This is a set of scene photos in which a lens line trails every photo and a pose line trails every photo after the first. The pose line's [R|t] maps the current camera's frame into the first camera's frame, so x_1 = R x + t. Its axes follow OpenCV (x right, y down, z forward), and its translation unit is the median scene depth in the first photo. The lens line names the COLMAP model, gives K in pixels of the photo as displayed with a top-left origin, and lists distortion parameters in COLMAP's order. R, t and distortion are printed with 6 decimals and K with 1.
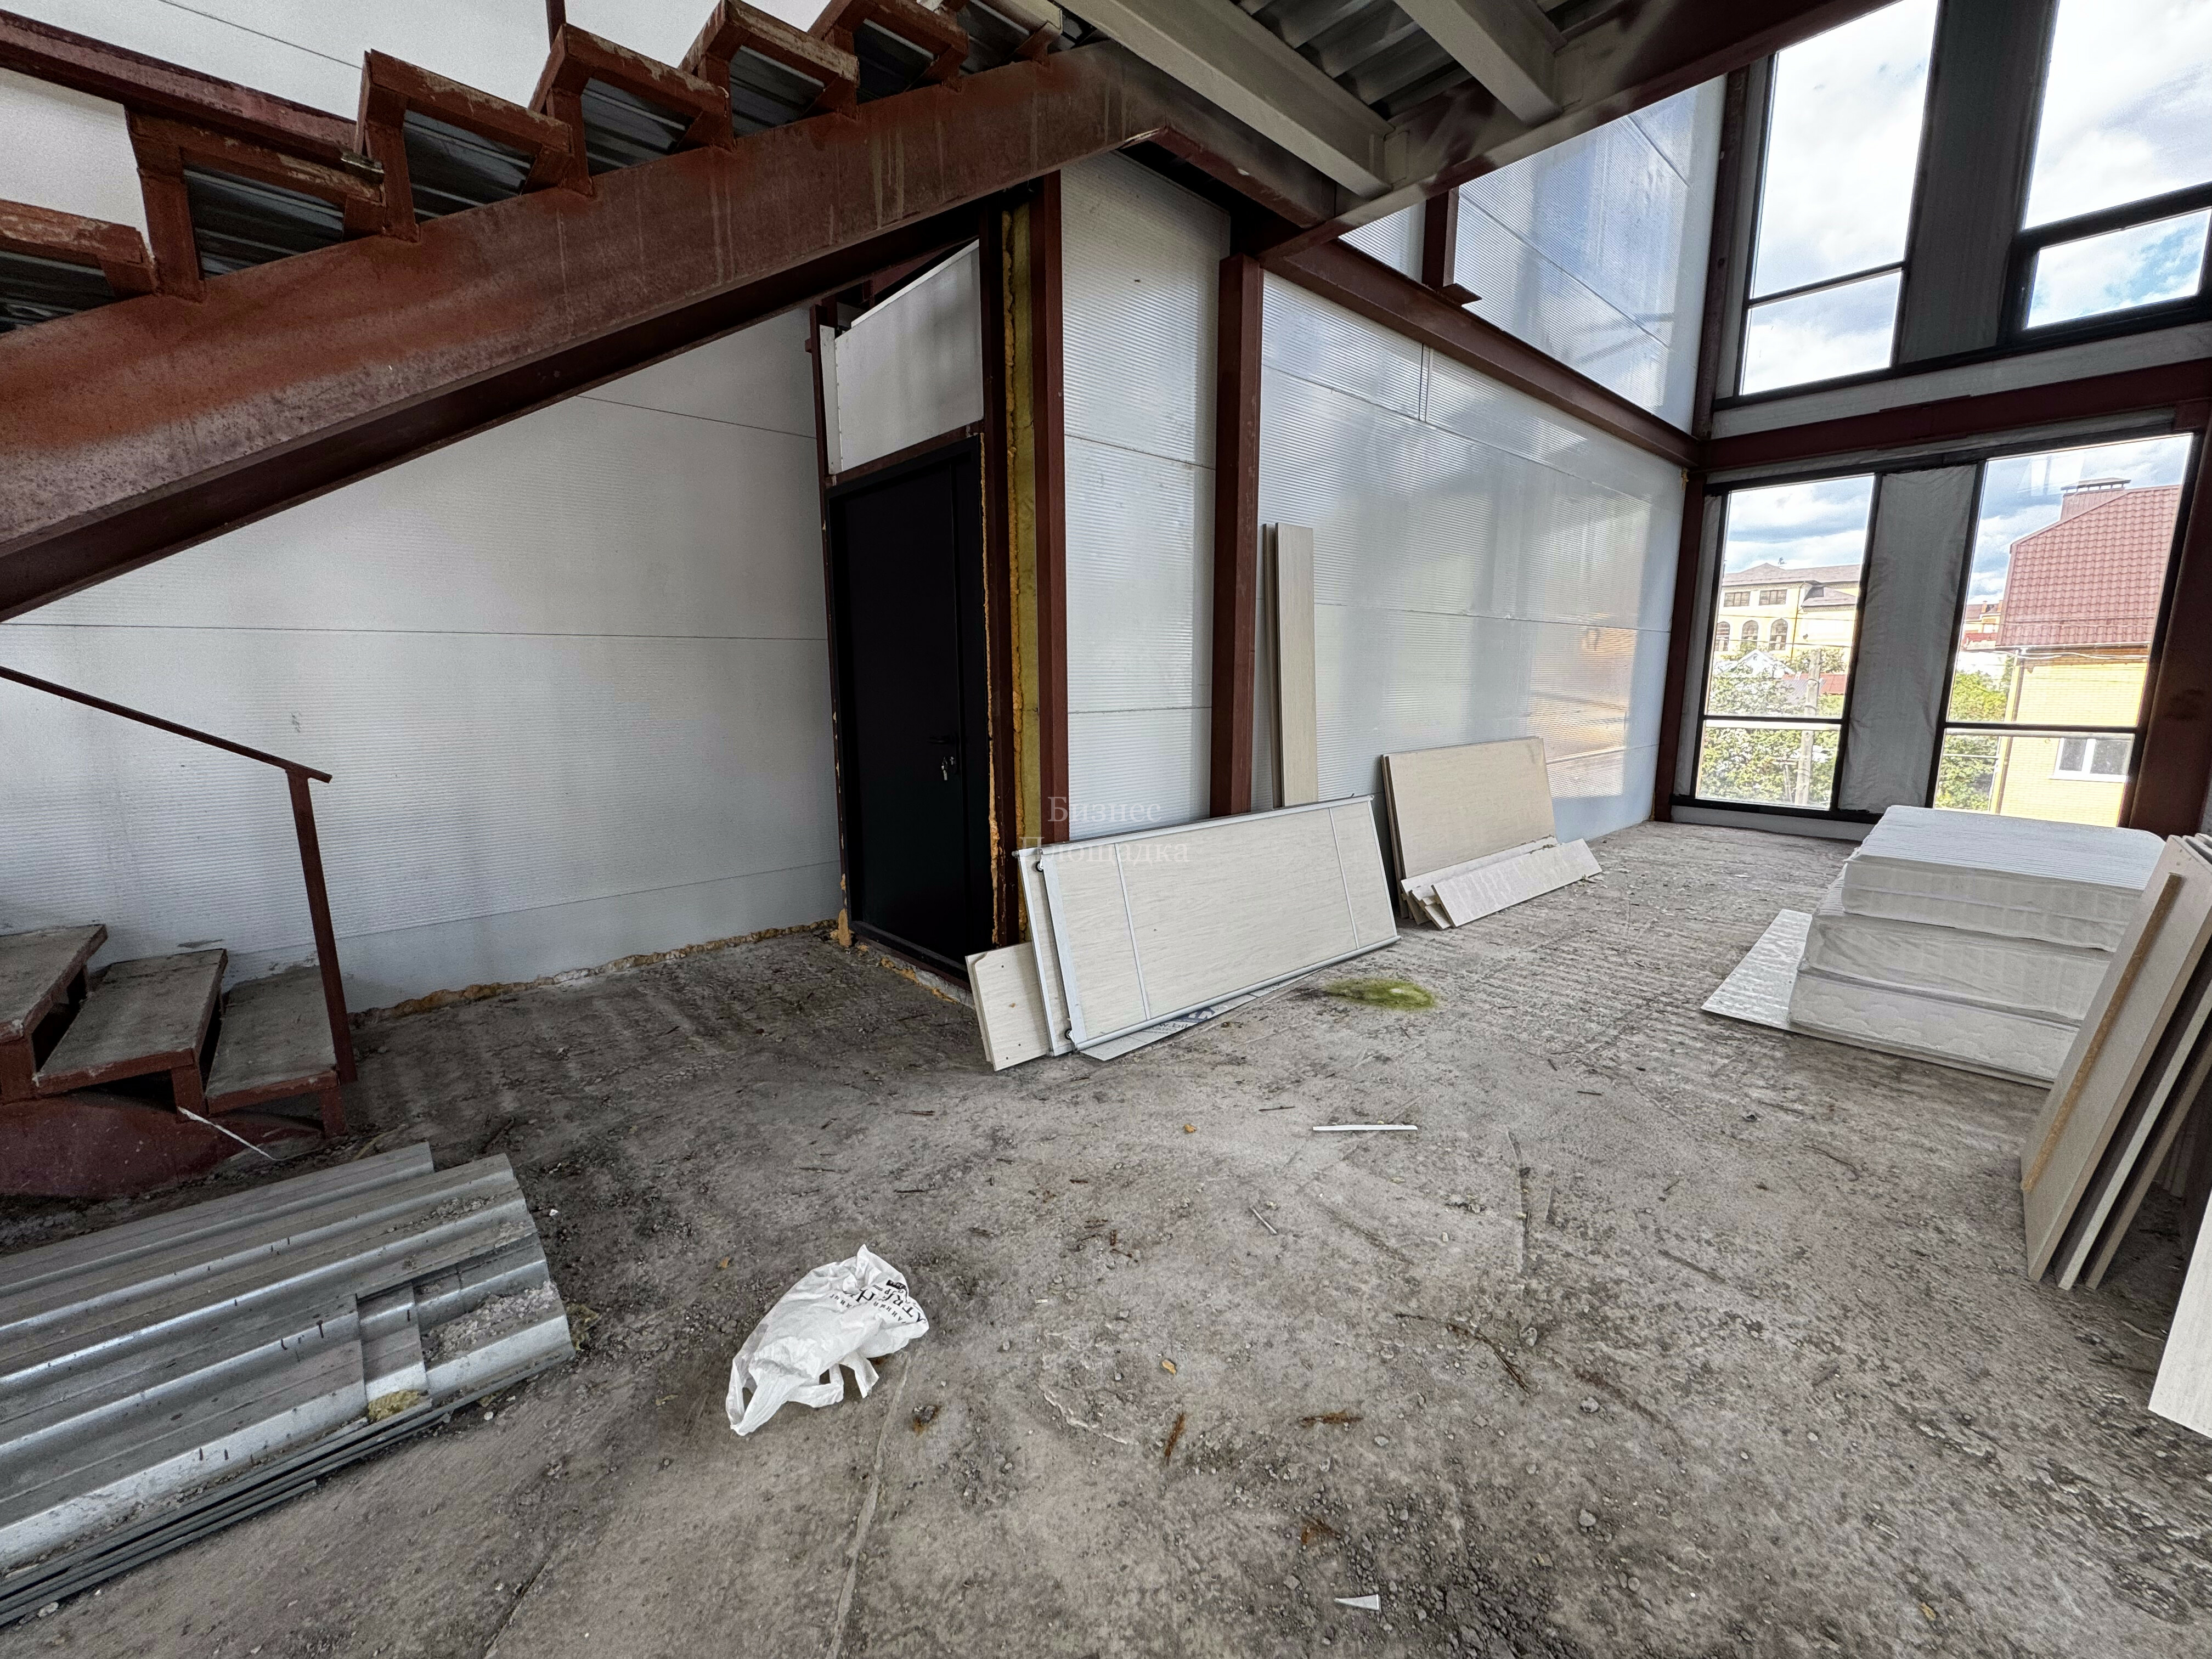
lens RADIAL K [[878.8, 0, 1096.3], [0, 878.8, 841.4], [0, 0, 1]] dist [-0.003812, 0.000450]
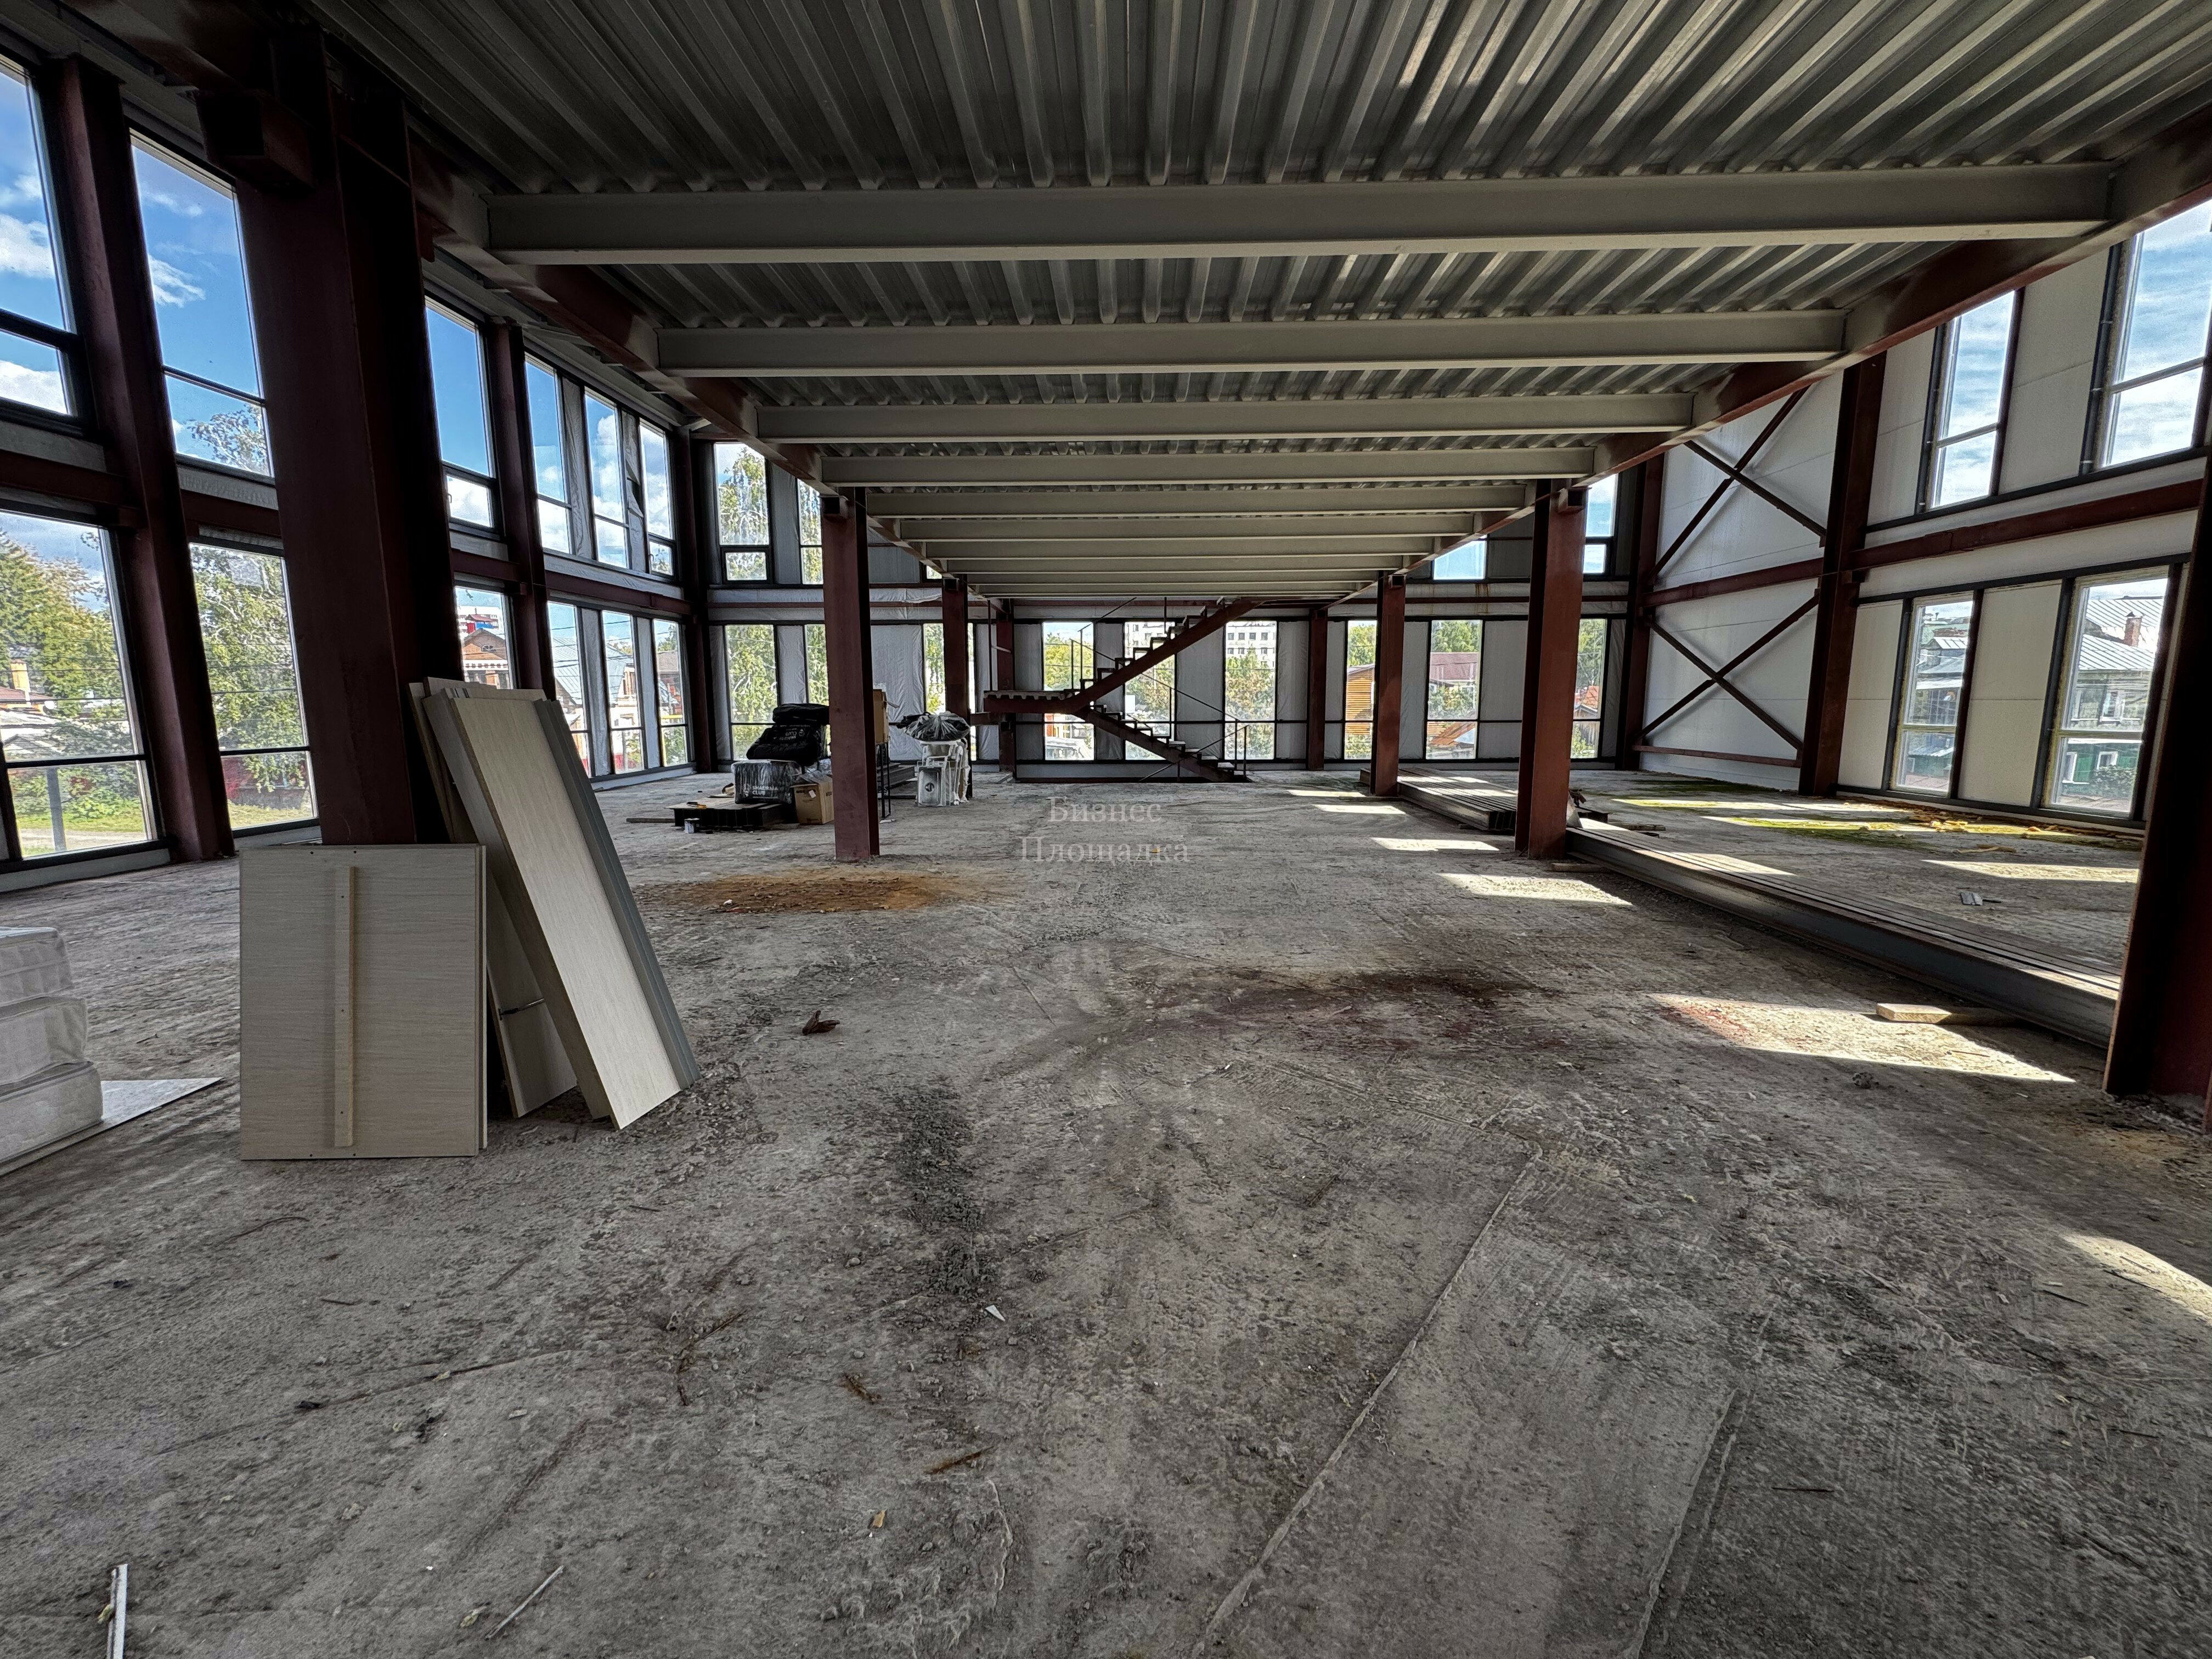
lens RADIAL K [[878.8, 0, 1104.3], [0, 878.8, 826.8], [0, 0, 1]] dist [-0.003812, 0.000450]
pose [[-0.726162, -0.091084, 0.681463, -0.425723], [0.137212, 0.952046, 0.273463, -0.183741], [-0.673692, 0.292084, -0.678842, 0.868470]]
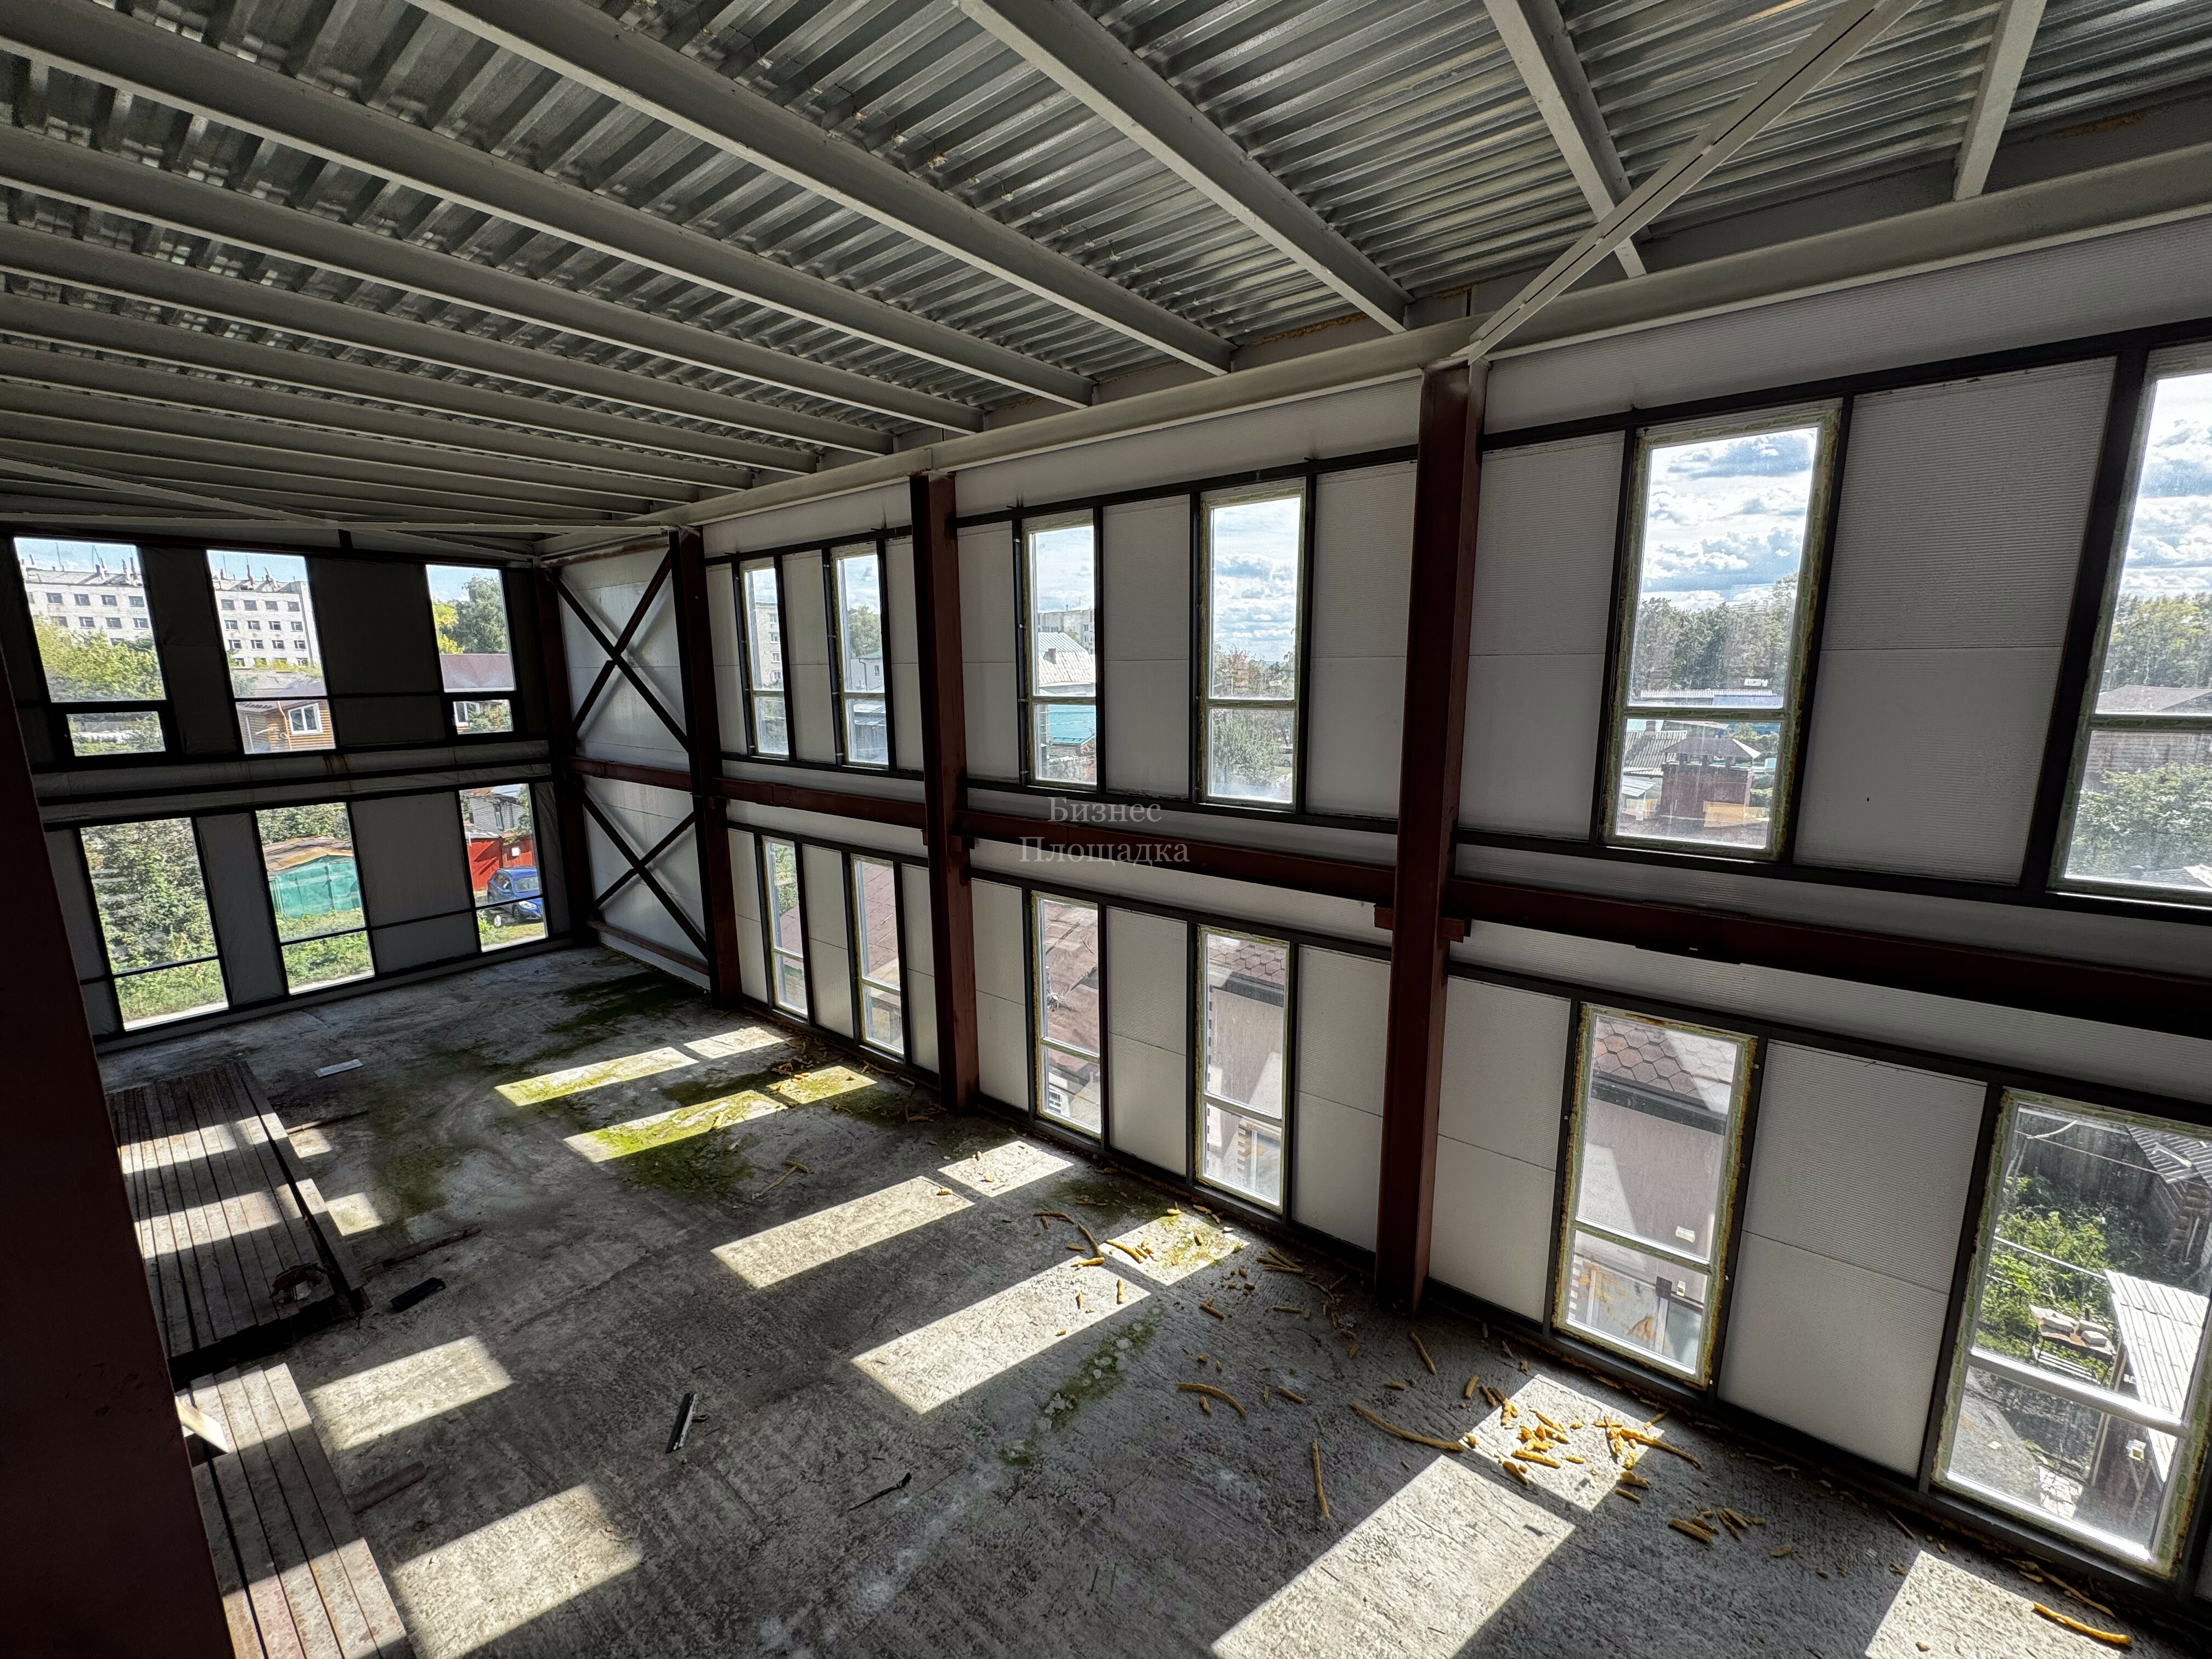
lens RADIAL K [[878.8, 0, 1106.8], [0, 878.8, 830.2], [0, 0, 1]] dist [-0.003812, 0.000450]
pose [[-0.984620, 0.045770, -0.168609, -1.259189], [-0.018813, 0.931685, 0.362779, -1.205112], [0.173695, 0.360371, -0.916495, -0.613200]]
